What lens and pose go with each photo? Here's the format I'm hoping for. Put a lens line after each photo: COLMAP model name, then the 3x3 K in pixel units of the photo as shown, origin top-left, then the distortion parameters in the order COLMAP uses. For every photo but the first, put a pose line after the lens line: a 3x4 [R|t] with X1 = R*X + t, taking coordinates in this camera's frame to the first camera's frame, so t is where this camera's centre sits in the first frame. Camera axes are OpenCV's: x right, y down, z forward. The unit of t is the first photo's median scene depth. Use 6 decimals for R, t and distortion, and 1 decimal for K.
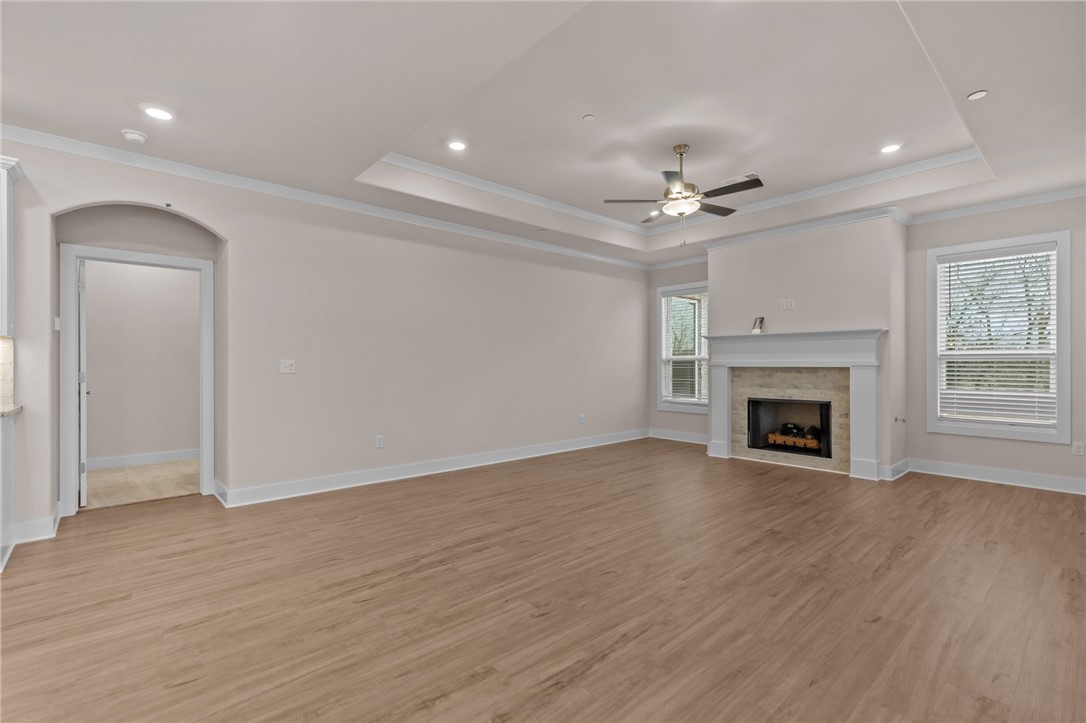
lens RADIAL K [[503.8, 0, 543.0], [0, 503.8, 361.5], [0, 0, 1]] dist [0.005178, 0.000512]
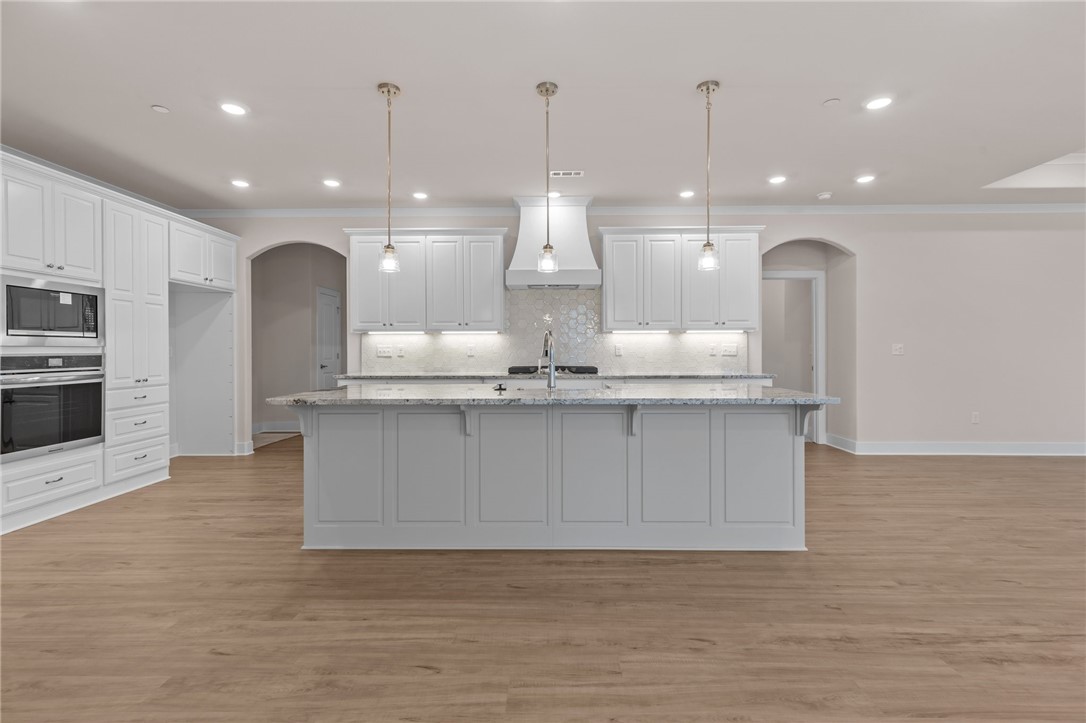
lens RADIAL K [[490.8, 0, 546.7], [0, 490.8, 348.9], [0, 0, 1]] dist [0.005031, 0.000111]
pose [[0.735698, 0.000062, -0.677310, -0.254573], [0.004842, 0.999974, 0.005351, -0.001629], [0.677293, -0.007217, 0.735678, -0.380533]]
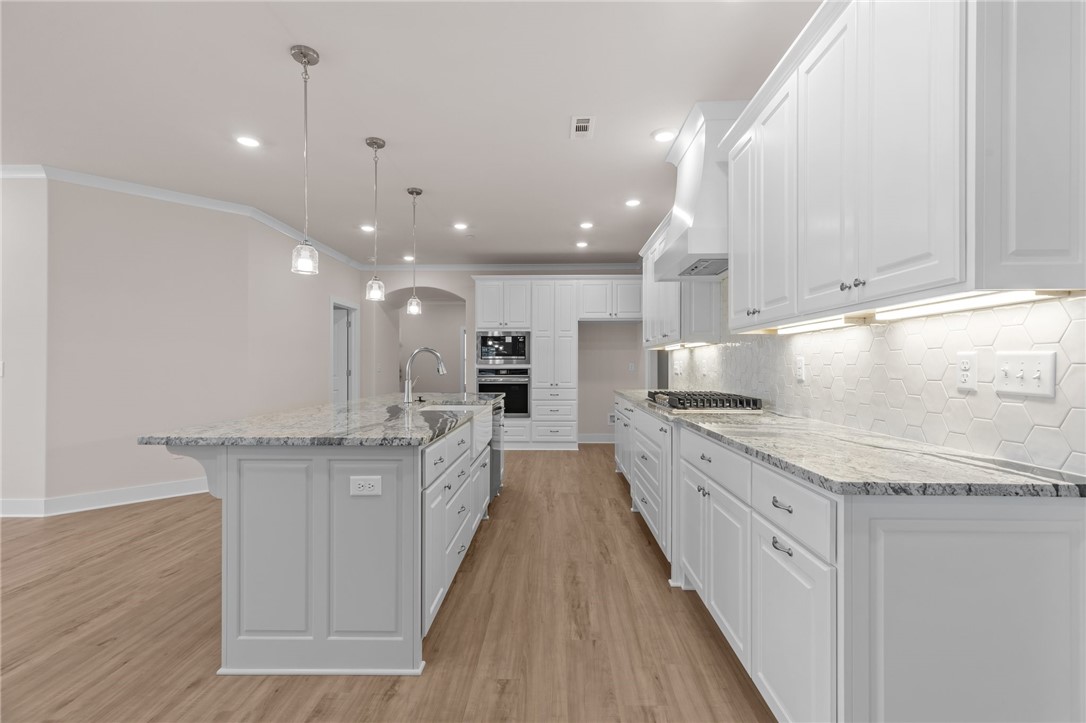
lens RADIAL K [[492.4, 0, 548.9], [0, 492.4, 372.3], [0, 0, 1]] dist [0.001012, -0.000758]
pose [[-0.686024, 0.012938, -0.727464, -0.314541], [0.006351, 0.999910, 0.011795, 0.002251], [0.727551, 0.003472, -0.686044, 0.571454]]
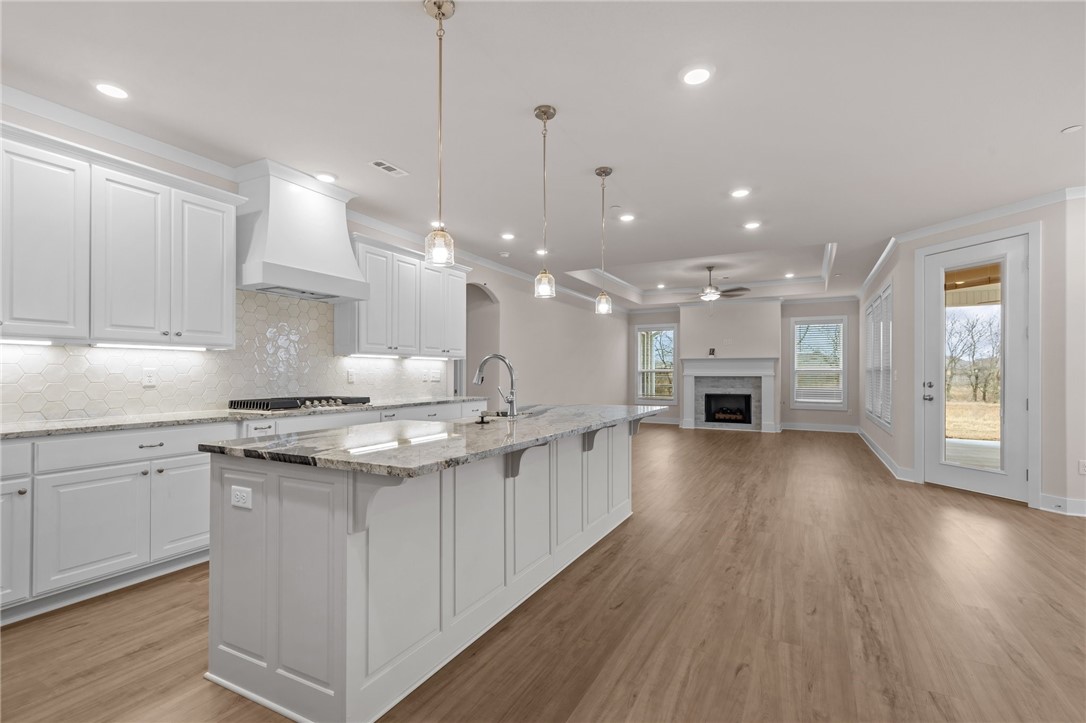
lens RADIAL K [[492.4, 0, 548.9], [0, 492.4, 372.3], [0, 0, 1]] dist [0.001012, -0.000758]
pose [[0.938372, 0.003685, 0.345607, -0.779181], [-0.004230, 0.999991, 0.000823, -0.002521], [-0.345601, -0.002235, 0.938379, -0.479418]]
